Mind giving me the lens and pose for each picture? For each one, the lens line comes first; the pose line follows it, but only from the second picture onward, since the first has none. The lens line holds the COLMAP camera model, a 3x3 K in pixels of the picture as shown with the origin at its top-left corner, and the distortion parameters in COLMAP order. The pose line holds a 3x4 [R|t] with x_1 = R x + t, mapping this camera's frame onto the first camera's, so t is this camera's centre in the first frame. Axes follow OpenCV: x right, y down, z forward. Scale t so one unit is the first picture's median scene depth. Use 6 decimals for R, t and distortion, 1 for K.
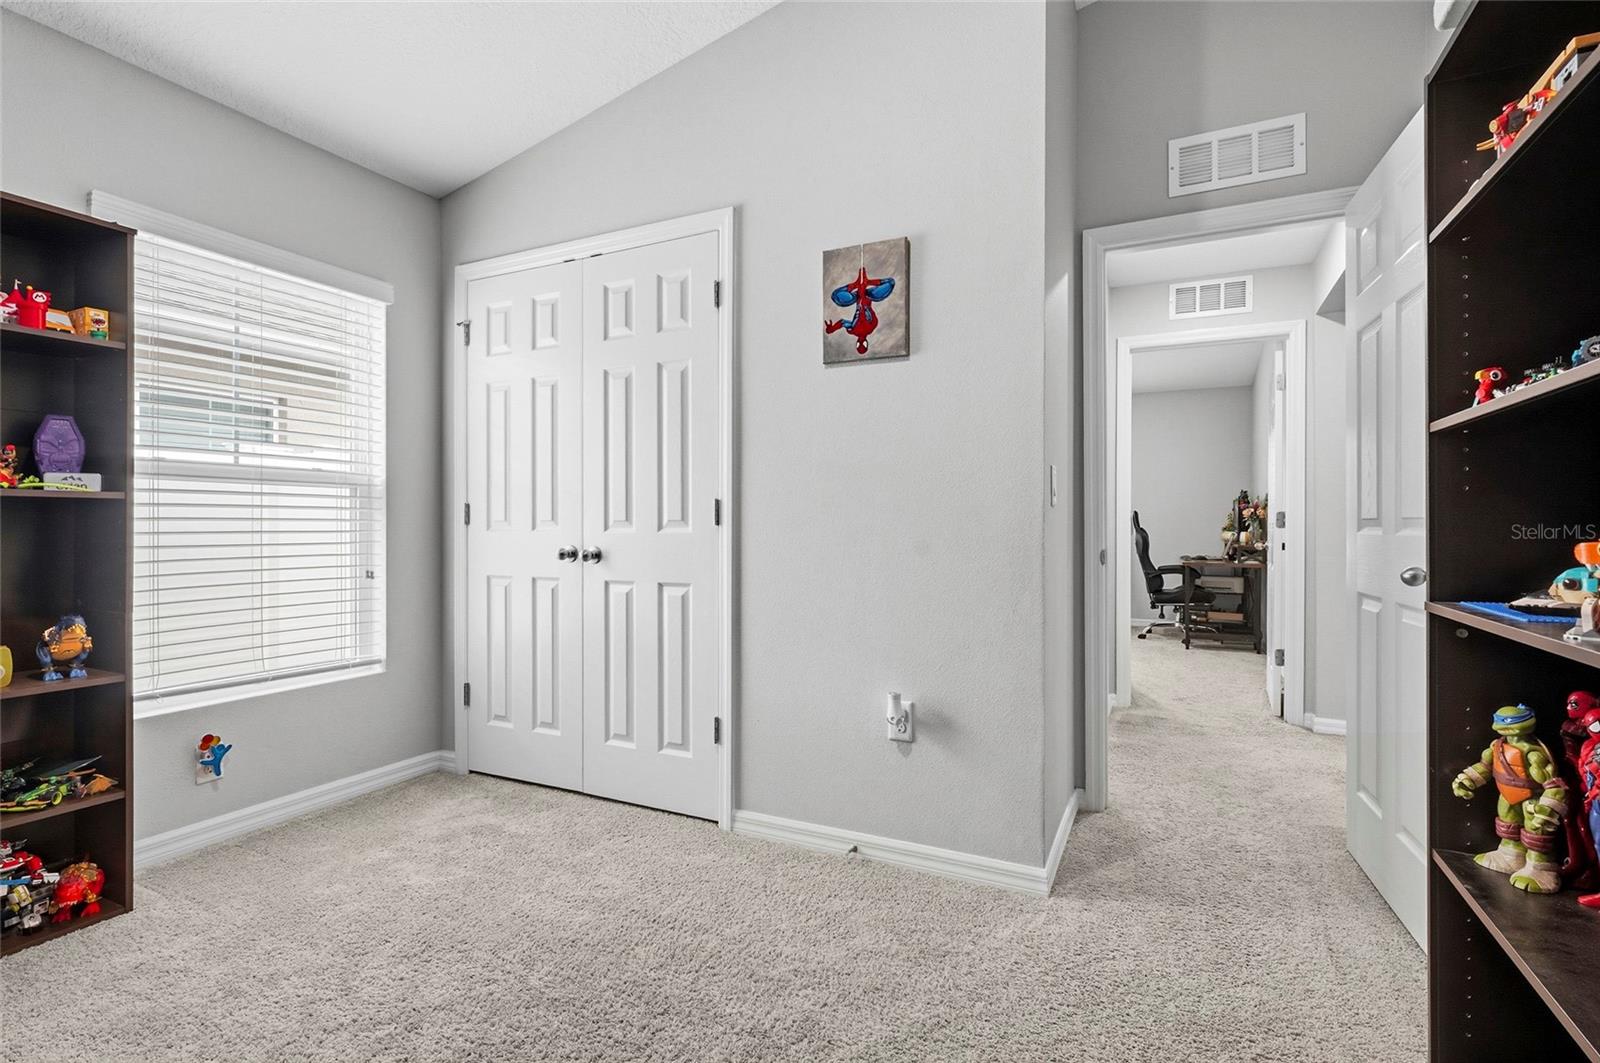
lens RADIAL K [[743.7, 0, 800.8], [0, 743.7, 528.6], [0, 0, 1]] dist [0.001948, 0.000990]
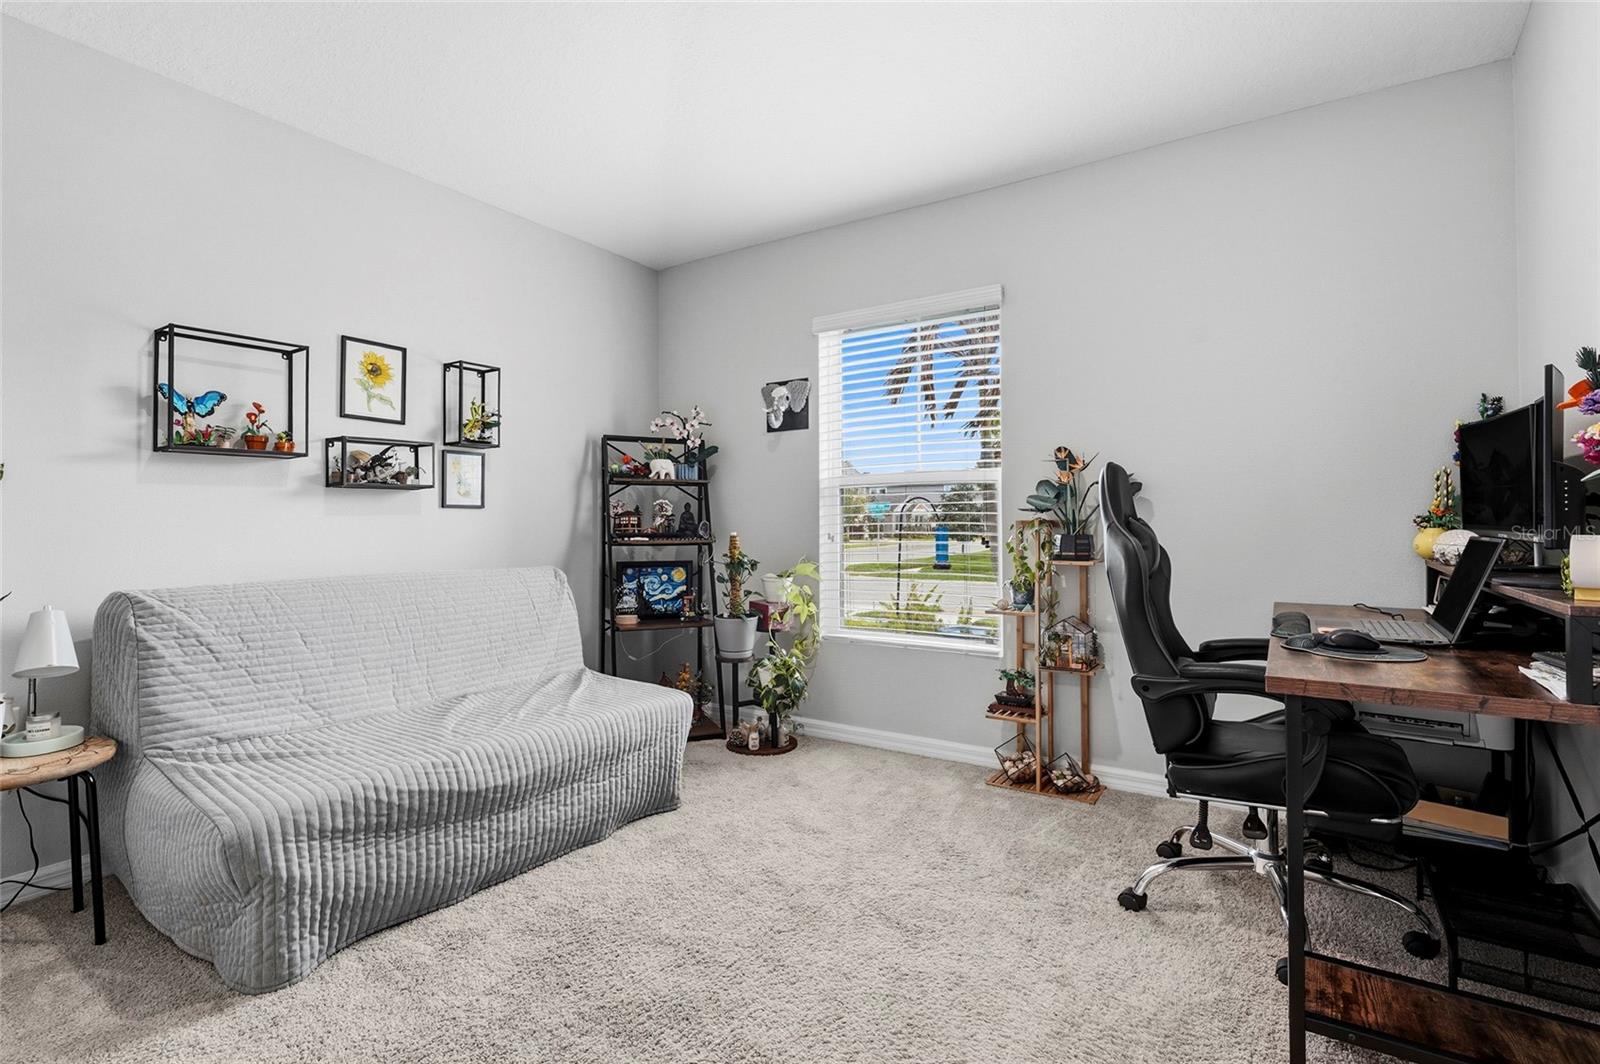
lens RADIAL K [[743.7, 0, 796.5], [0, 743.7, 527.0], [0, 0, 1]] dist [0.001948, 0.000990]
pose [[0.994239, 0.003160, -0.107135, 0.358215], [-0.002844, 0.999991, 0.003102, 0.003238], [0.107144, -0.002779, 0.994240, 0.697127]]
